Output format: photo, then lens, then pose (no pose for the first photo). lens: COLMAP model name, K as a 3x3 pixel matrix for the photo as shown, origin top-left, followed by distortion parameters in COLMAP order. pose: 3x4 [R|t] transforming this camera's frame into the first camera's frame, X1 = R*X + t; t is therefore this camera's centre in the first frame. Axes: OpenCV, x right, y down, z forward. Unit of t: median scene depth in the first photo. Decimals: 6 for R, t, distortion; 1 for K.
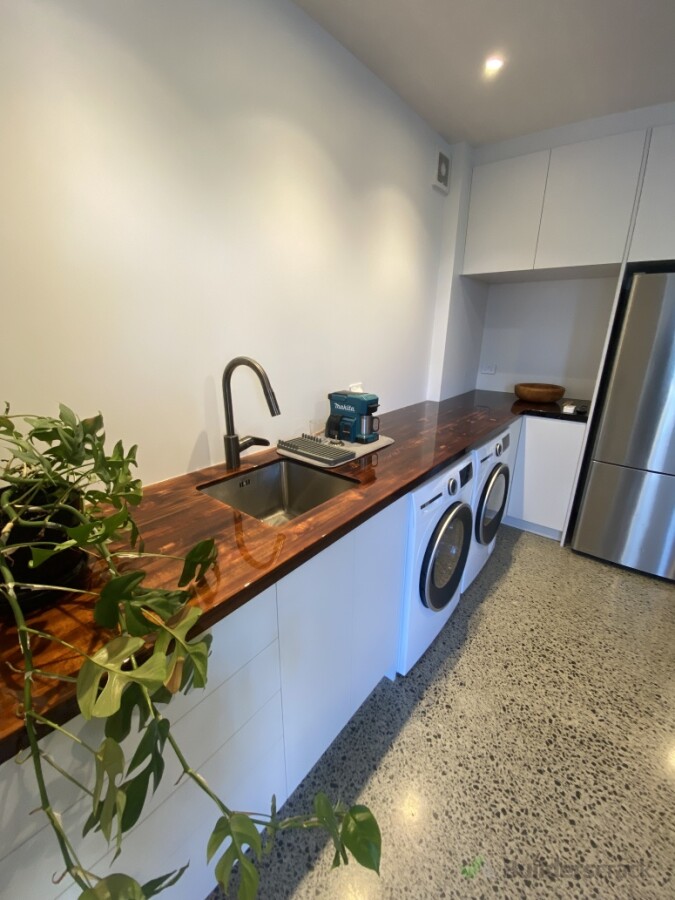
lens RADIAL K [[357.7, 0, 337.5], [0, 357.7, 450.0], [0, 0, 1]] dist [0.000687, 0.000009]
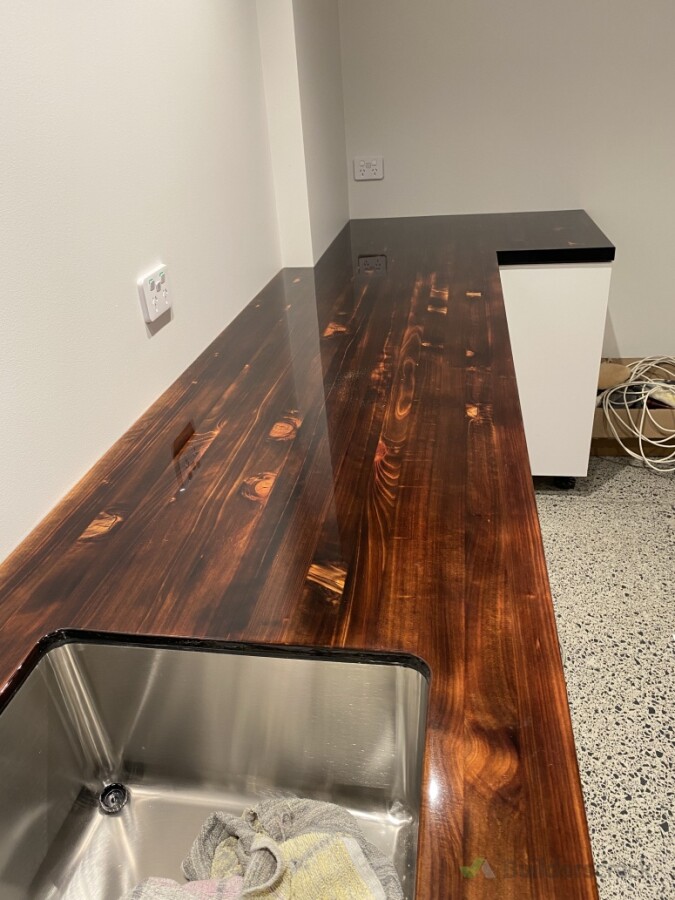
lens RADIAL K [[677.5, 0, 337.5], [0, 677.5, 450.0], [0, 0, 1]] dist [0.003856, 0.000011]
pose [[0.866731, -0.289536, 0.406135, -0.104319], [0.219385, 0.952570, 0.210904, -0.127699], [-0.447937, -0.093697, 0.889142, 0.376374]]
